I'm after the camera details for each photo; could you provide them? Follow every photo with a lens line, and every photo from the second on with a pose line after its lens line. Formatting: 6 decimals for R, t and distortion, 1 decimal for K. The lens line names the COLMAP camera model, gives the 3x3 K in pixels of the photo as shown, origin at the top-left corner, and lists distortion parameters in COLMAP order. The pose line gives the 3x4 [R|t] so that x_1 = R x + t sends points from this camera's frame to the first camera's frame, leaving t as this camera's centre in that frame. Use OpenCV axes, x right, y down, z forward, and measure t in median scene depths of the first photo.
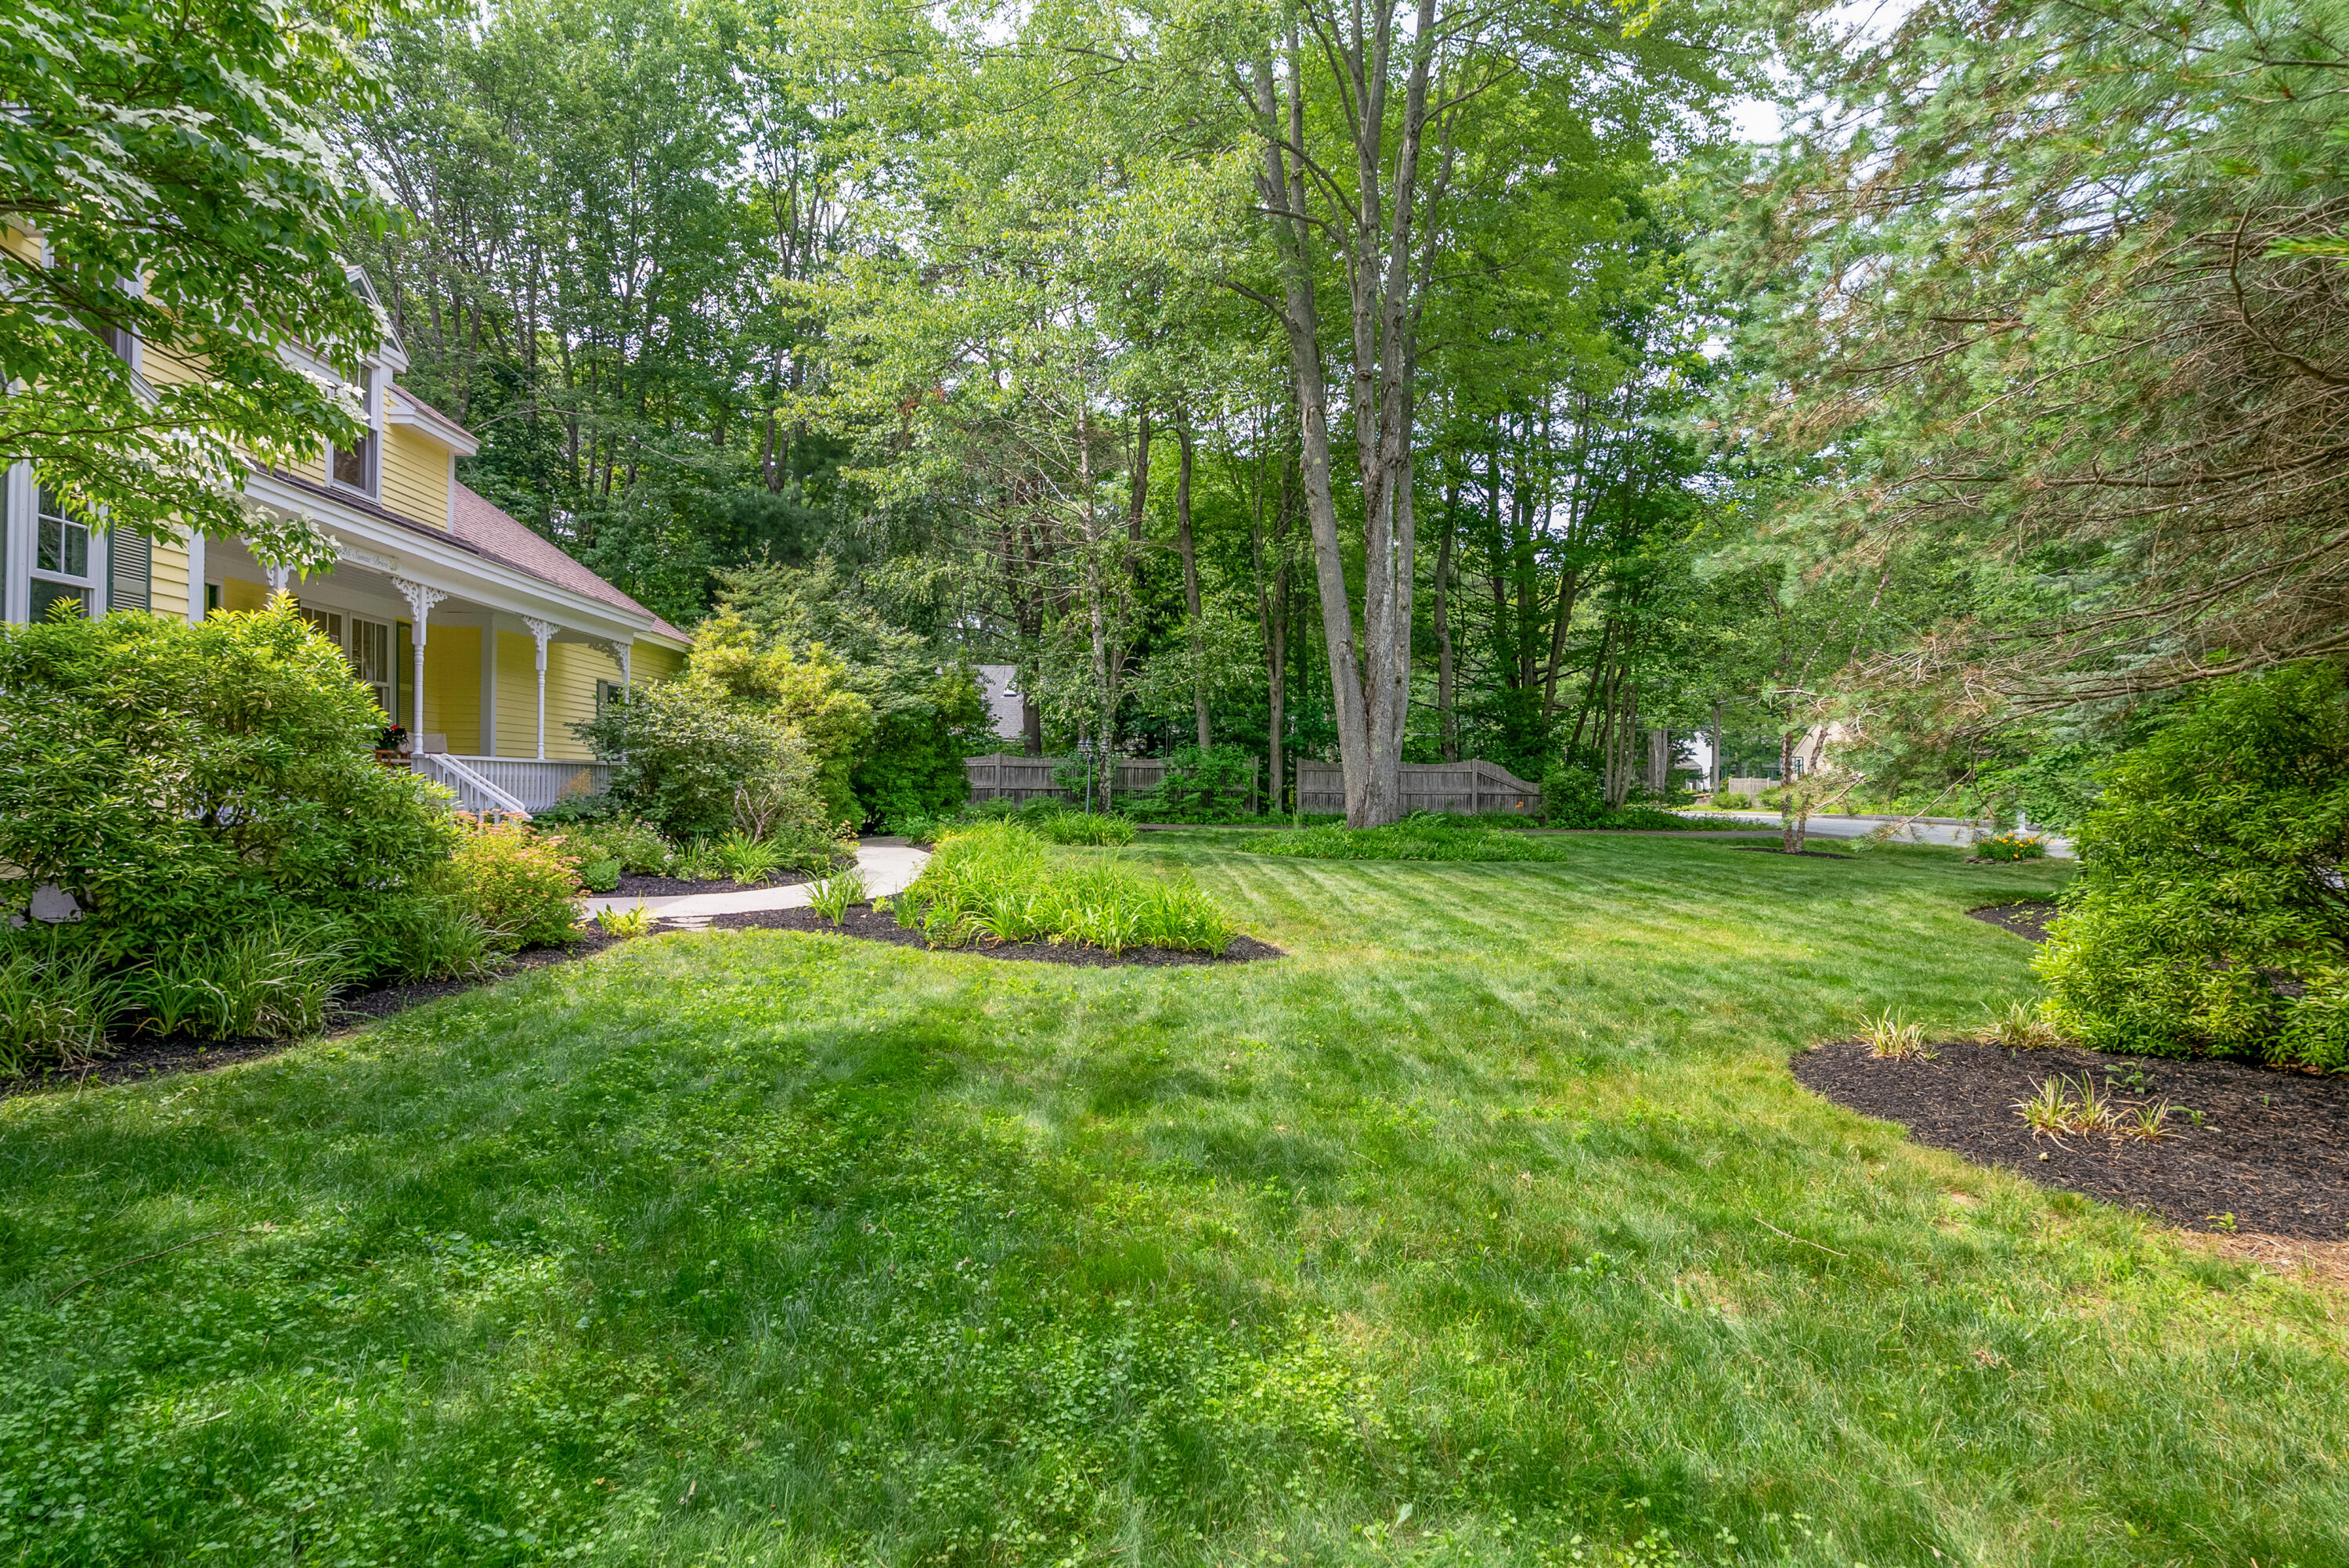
lens RADIAL K [[1364.4, 0, 1174.0], [0, 1364.4, 783.2], [0, 0, 1]] dist [-0.001011, -0.000050]
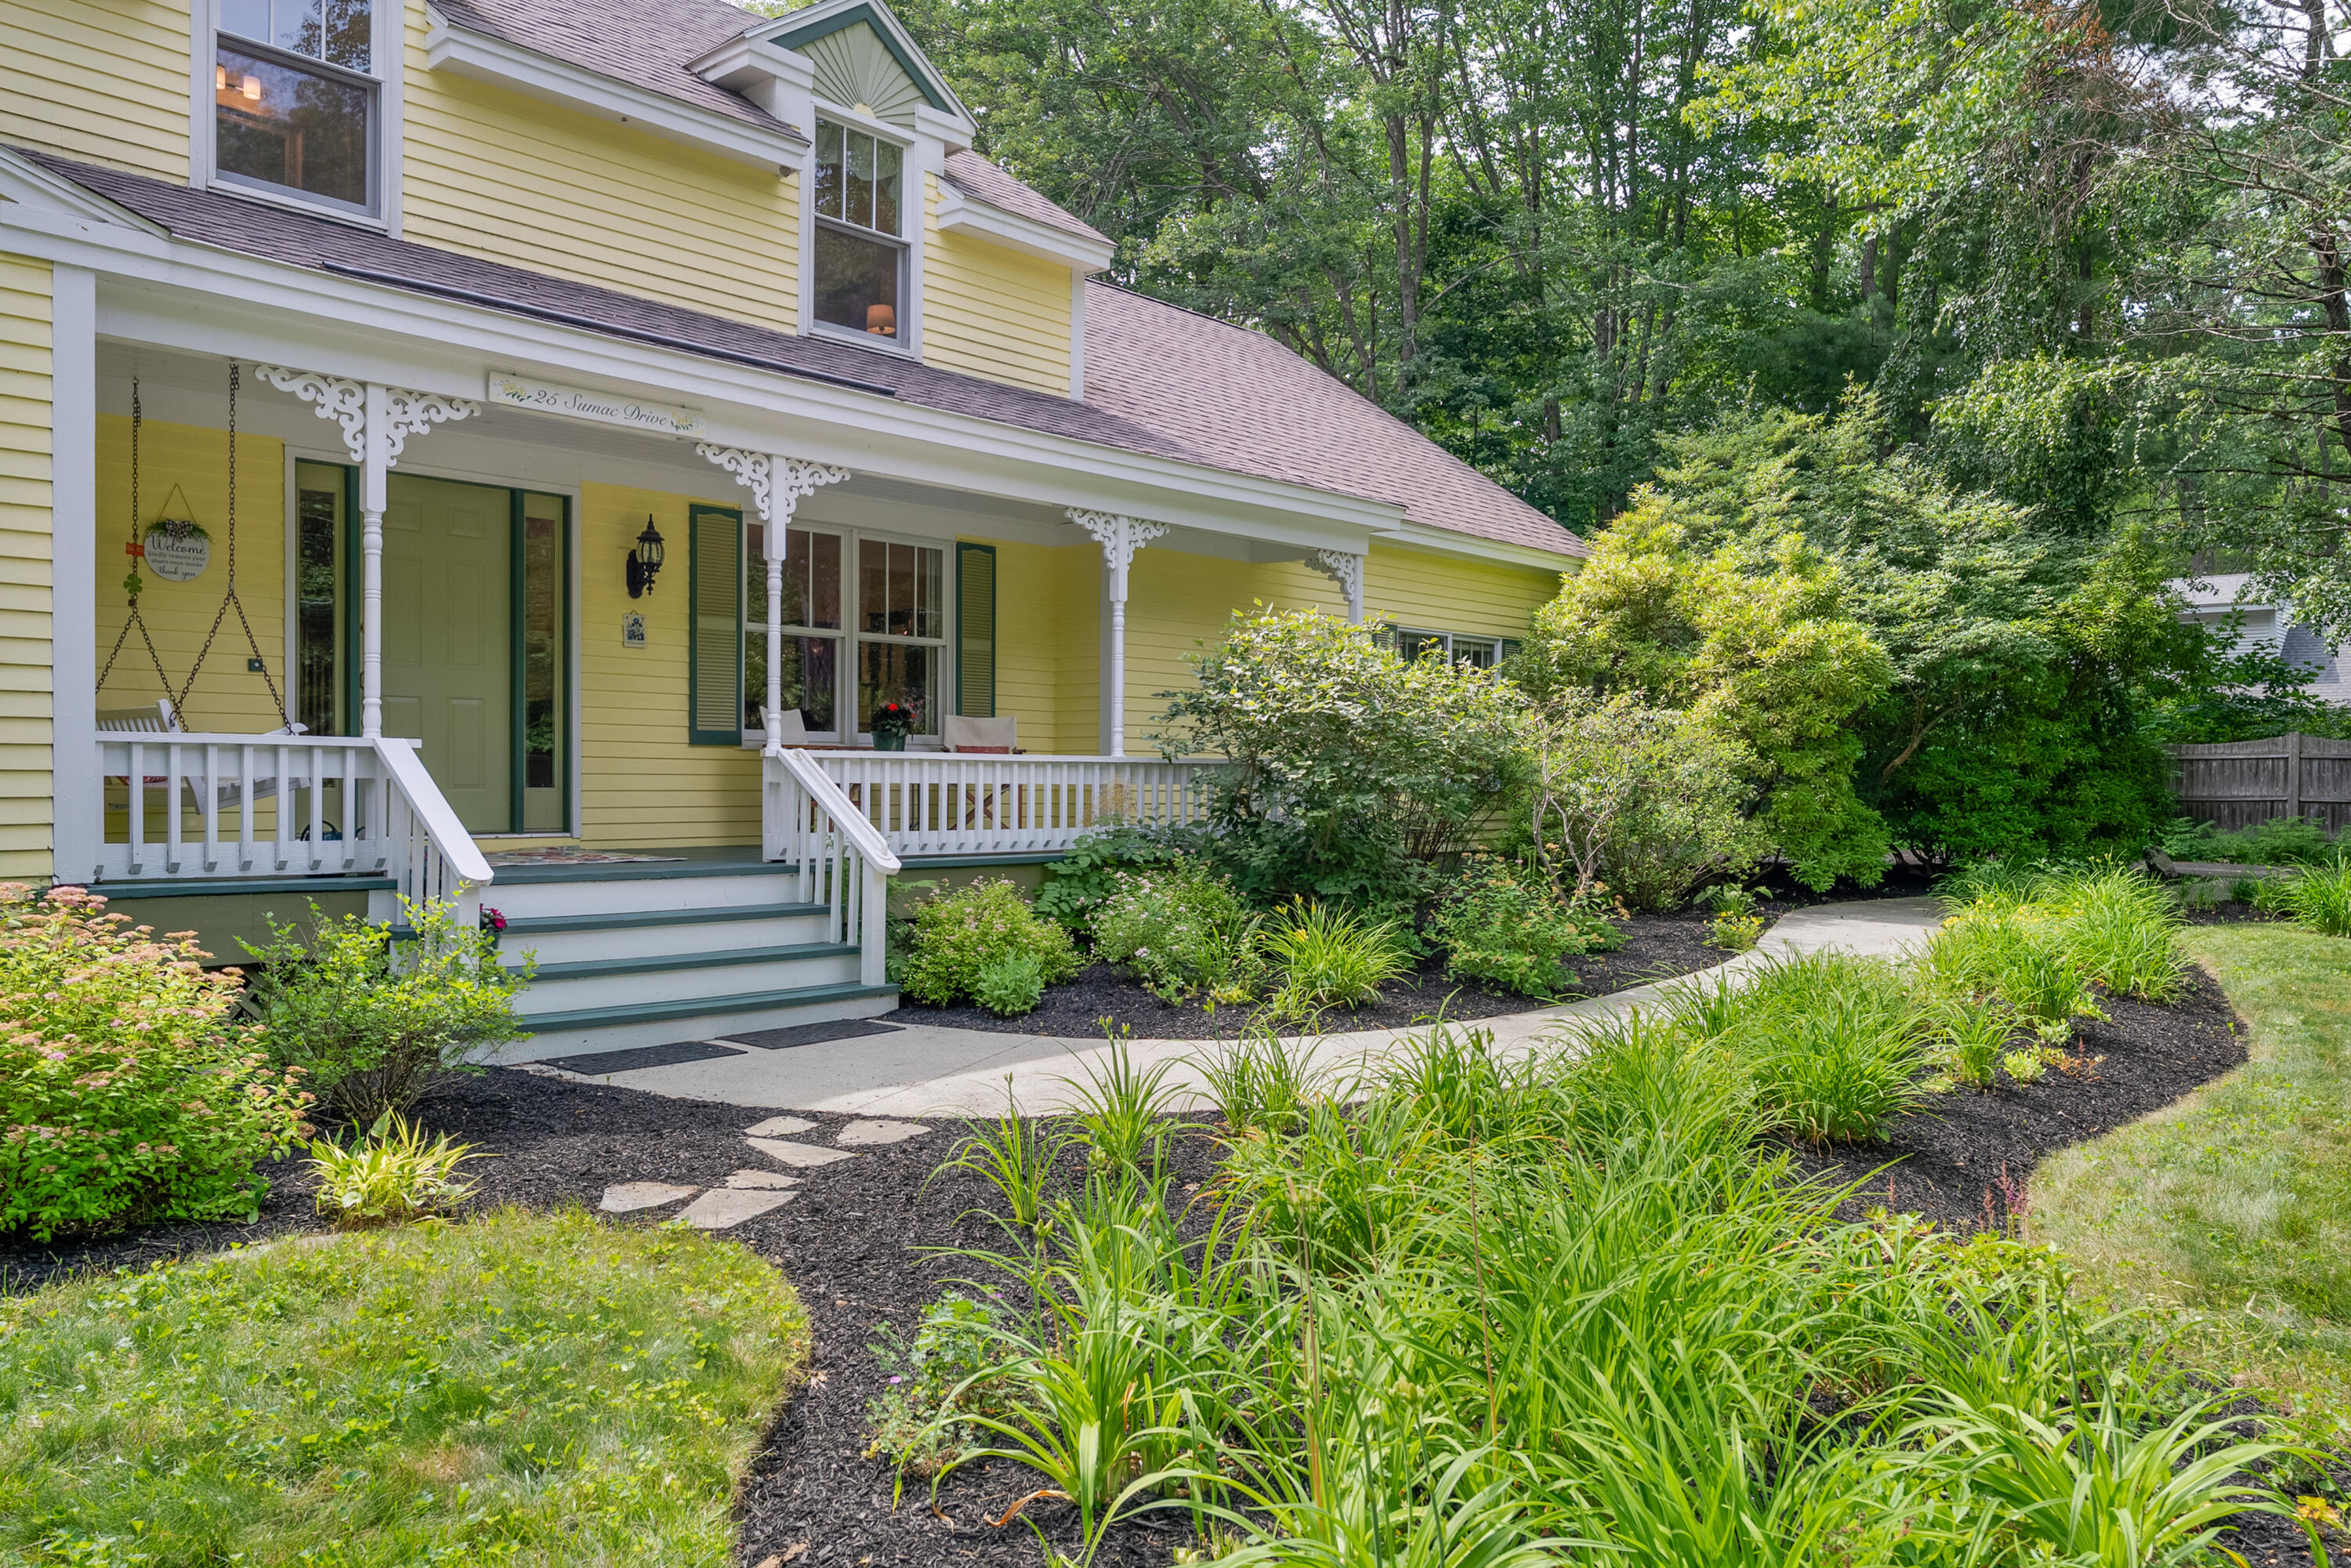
lens RADIAL K [[1729.2, 0, 1175.9], [0, 1729.2, 786.6], [0, 0, 1]] dist [0.005066, 0.001120]
pose [[0.715464, 0.001252, -0.698648, 0.044216], [0.000632, 0.999997, 0.002439, -0.004802], [0.698649, -0.002187, 0.715461, 0.344296]]
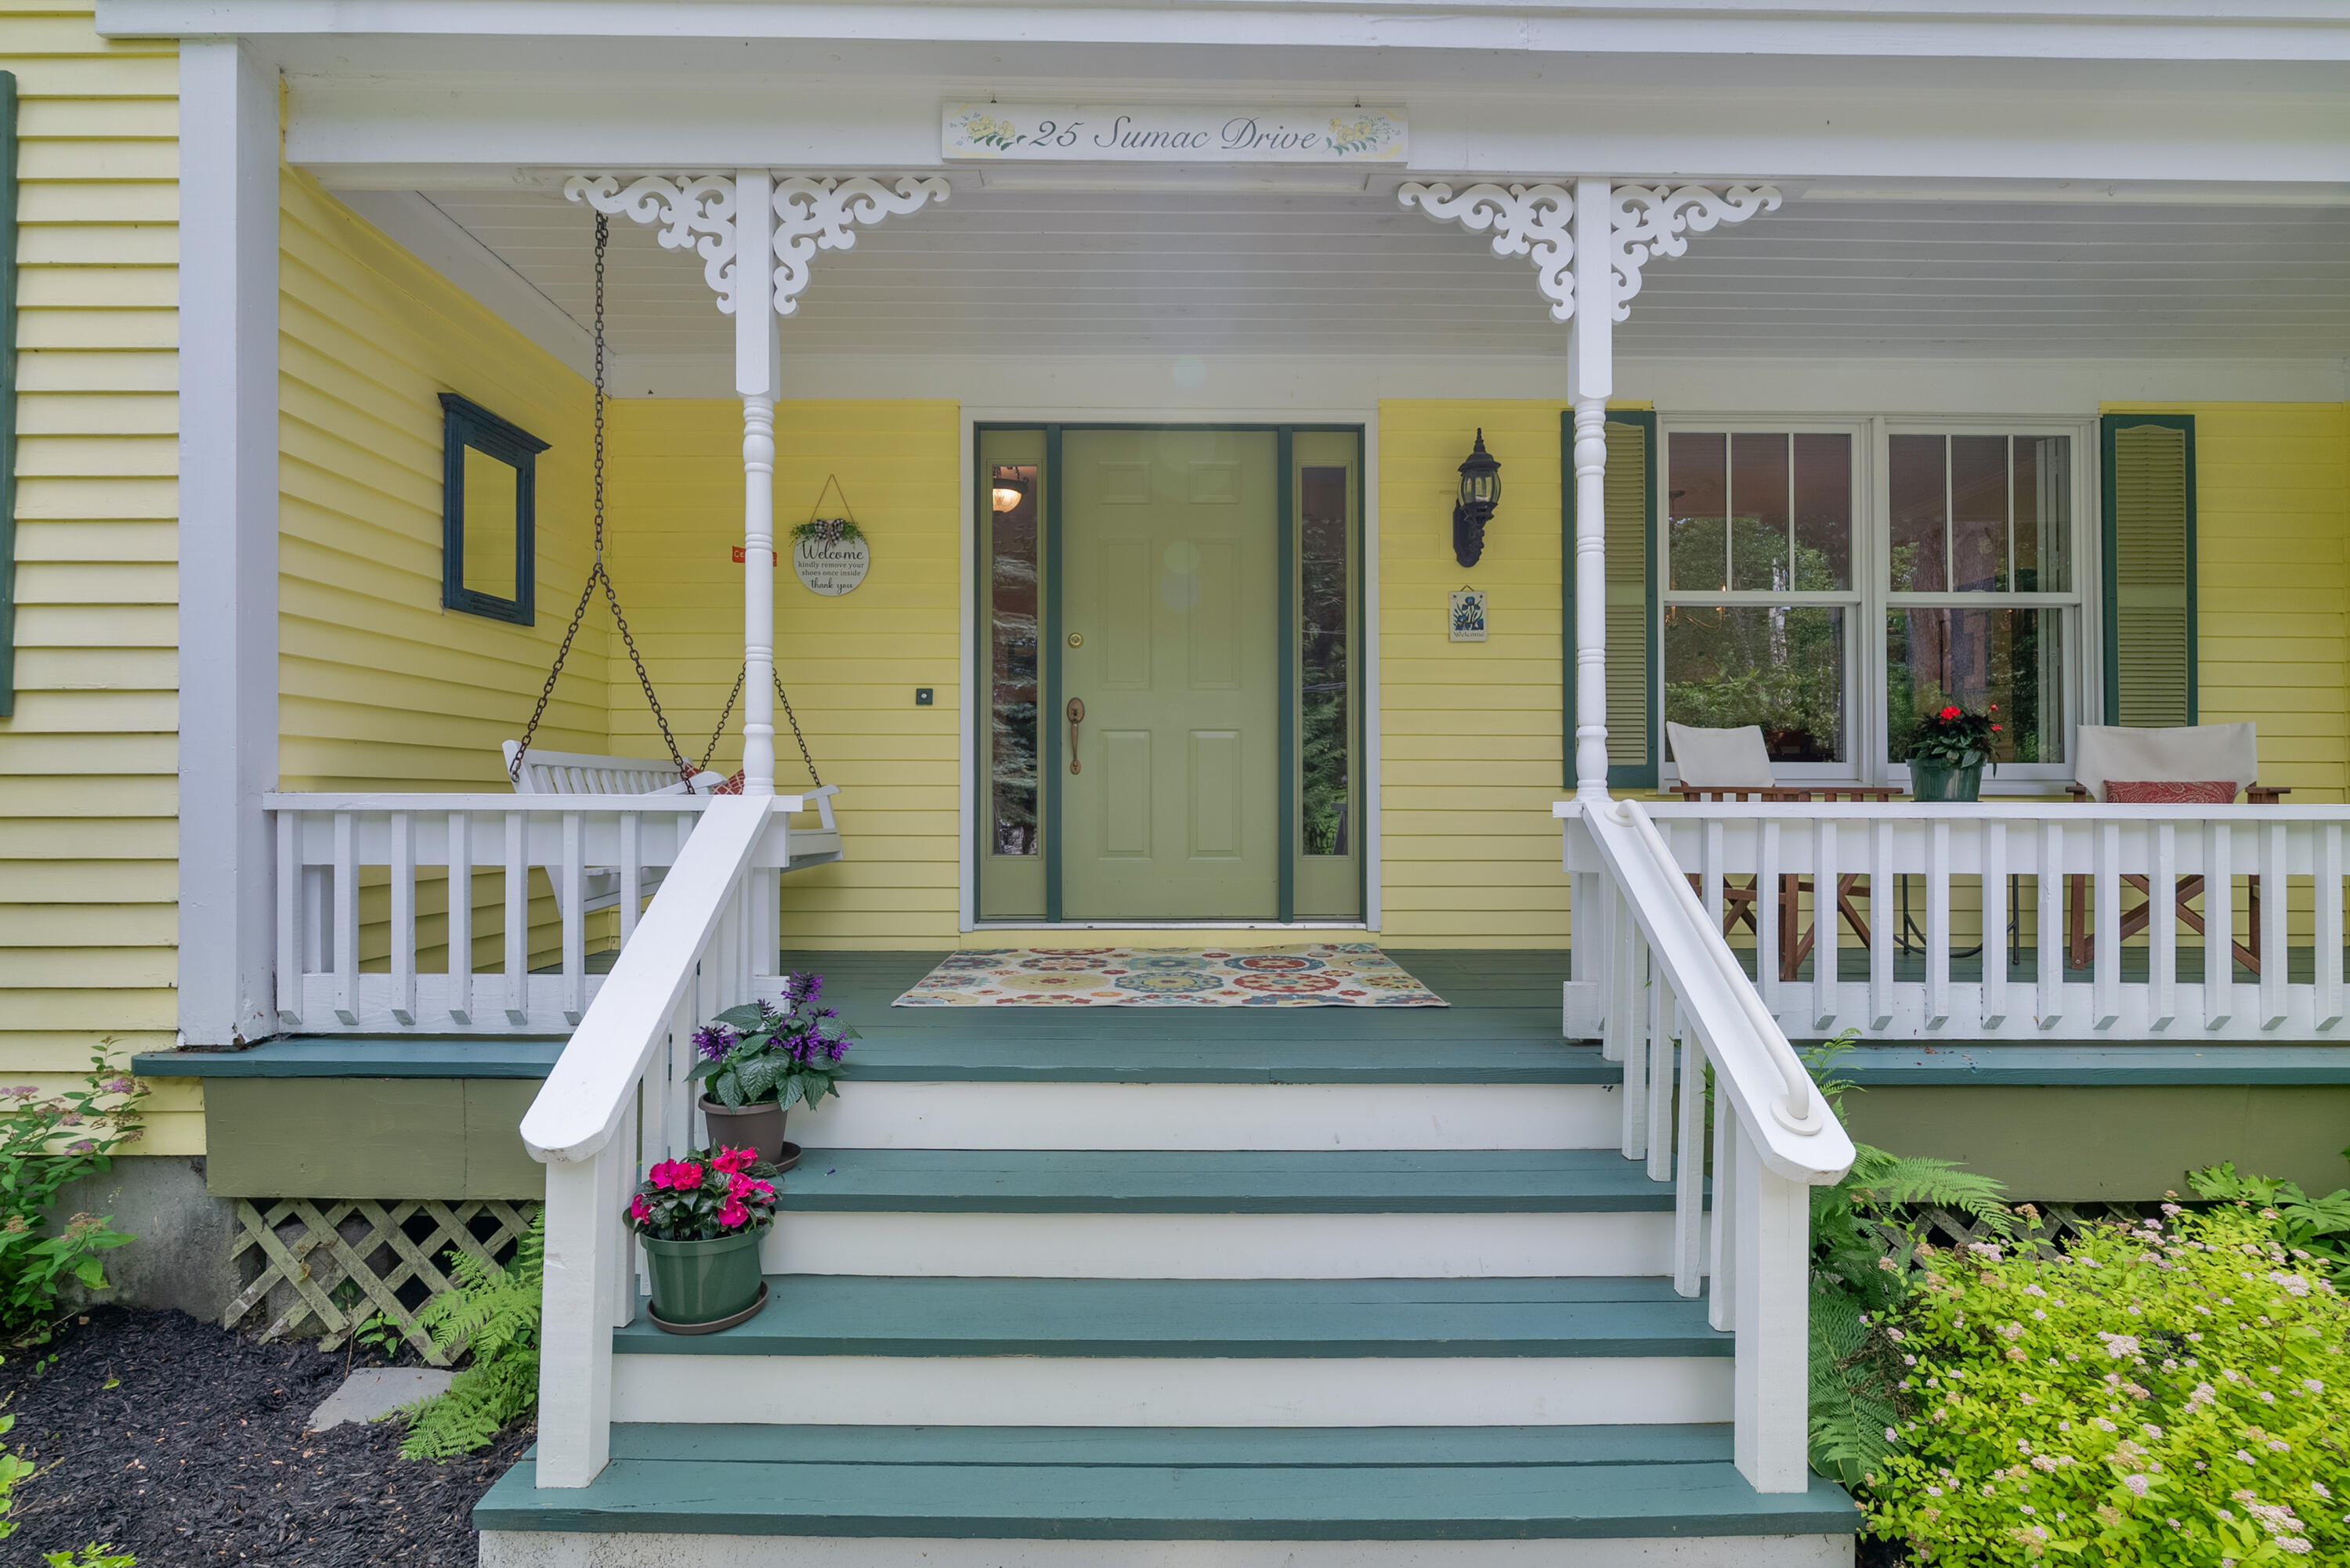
lens RADIAL K [[1139.8, 0, 1171.6], [0, 1139.8, 790.7], [0, 0, 1]] dist [-0.006909, 0.001225]
pose [[-0.033449, -0.014557, -0.999334, -0.187131], [0.002112, 0.999891, -0.014636, -0.012306], [0.999438, -0.002600, -0.033414, 0.533047]]
